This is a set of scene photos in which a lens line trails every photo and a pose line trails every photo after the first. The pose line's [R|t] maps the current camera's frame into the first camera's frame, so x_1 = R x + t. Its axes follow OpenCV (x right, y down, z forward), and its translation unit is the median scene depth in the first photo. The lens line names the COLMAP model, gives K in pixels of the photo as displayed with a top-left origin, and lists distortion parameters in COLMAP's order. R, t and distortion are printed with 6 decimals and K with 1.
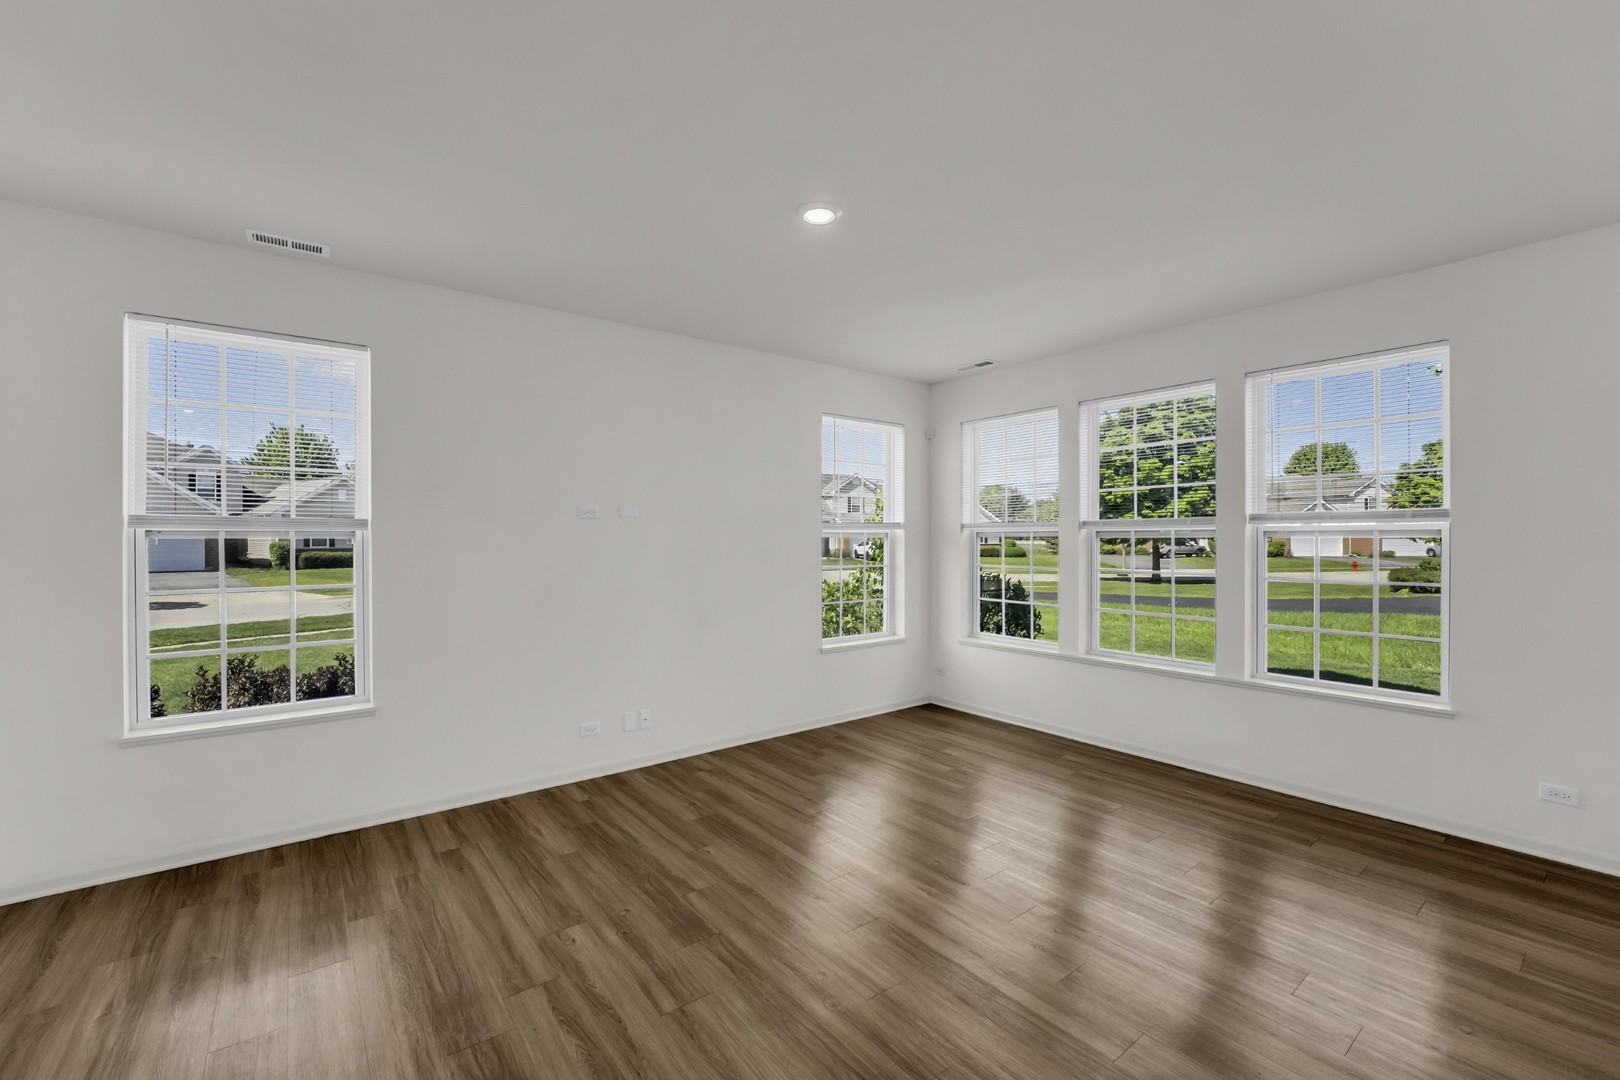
lens RADIAL K [[667.4, 0, 802.3], [0, 667.4, 541.4], [0, 0, 1]] dist [-0.017969, 0.000176]
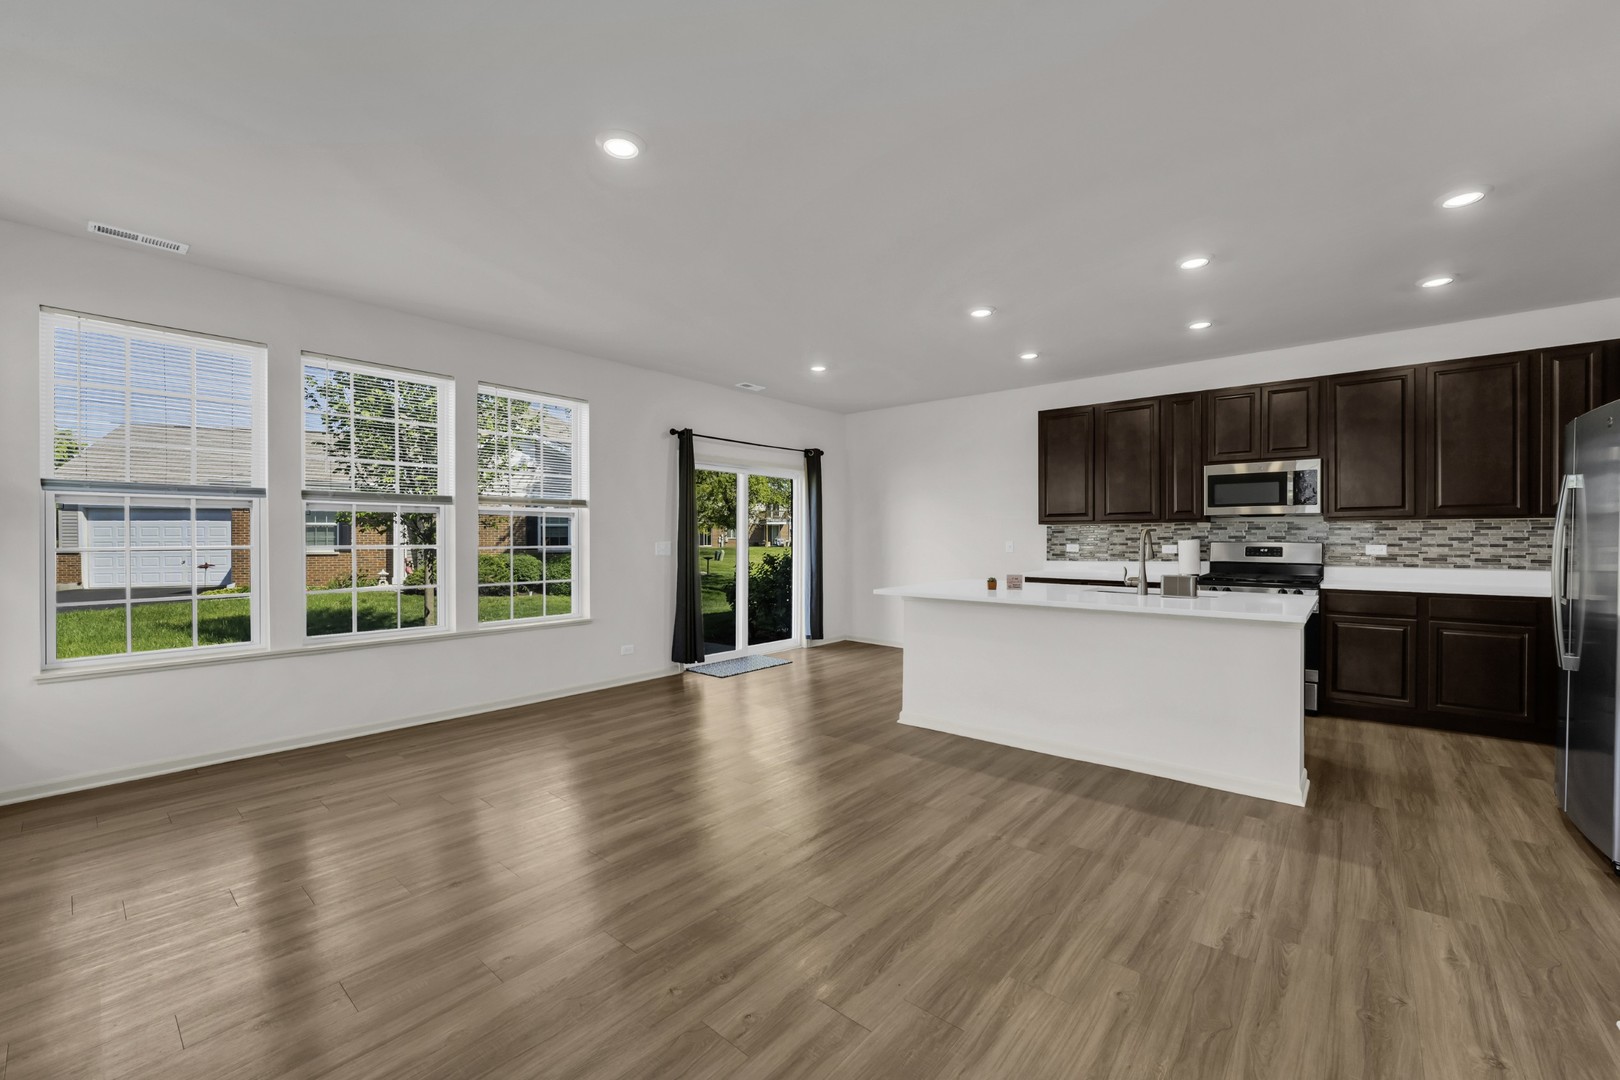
lens RADIAL K [[667.4, 0, 802.3], [0, 667.4, 541.4], [0, 0, 1]] dist [-0.017969, 0.000176]
pose [[-0.214488, -0.003275, 0.976721, -0.537598], [0.002141, 0.999990, 0.003823, 0.033249], [-0.976724, 0.002911, -0.214478, 0.545012]]
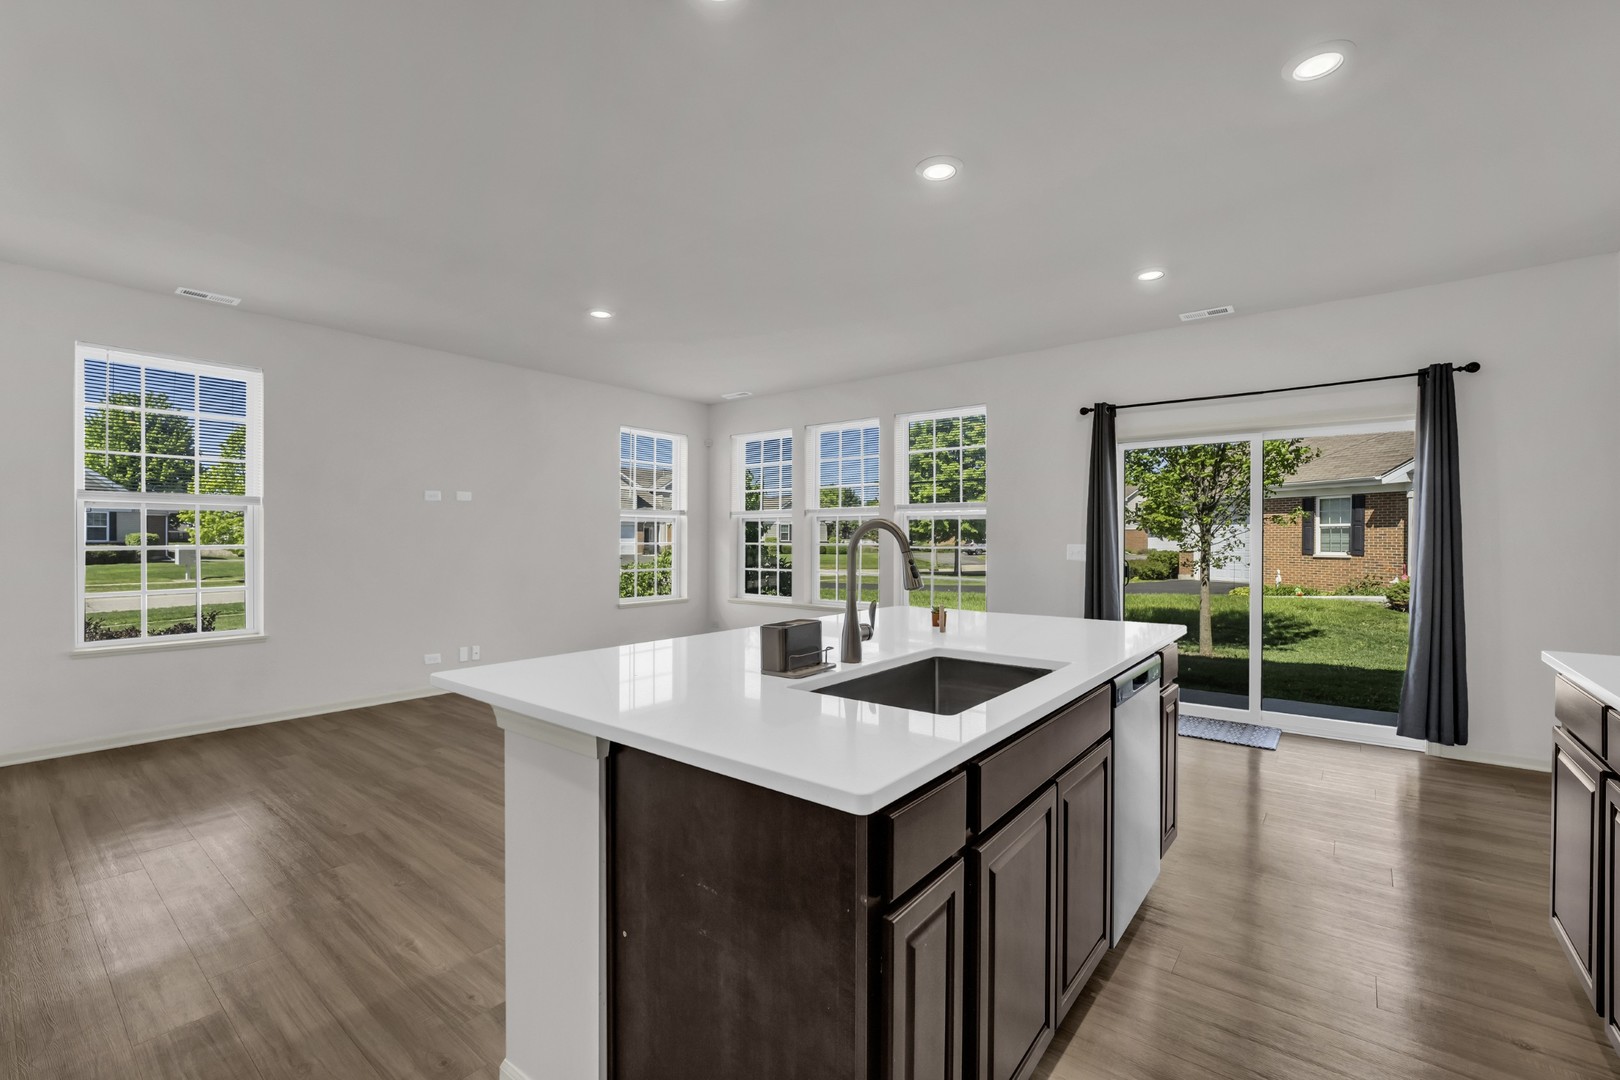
lens RADIAL K [[694.7, 0, 810.0], [0, 694.7, 540.0], [0, 0, 1]] dist [-0.026098, 0.000172]
pose [[0.969399, 0.003969, 0.245458, 0.062518], [-0.004108, 0.999992, 0.000052, 0.034811], [-0.245456, -0.001059, 0.969407, -0.439578]]
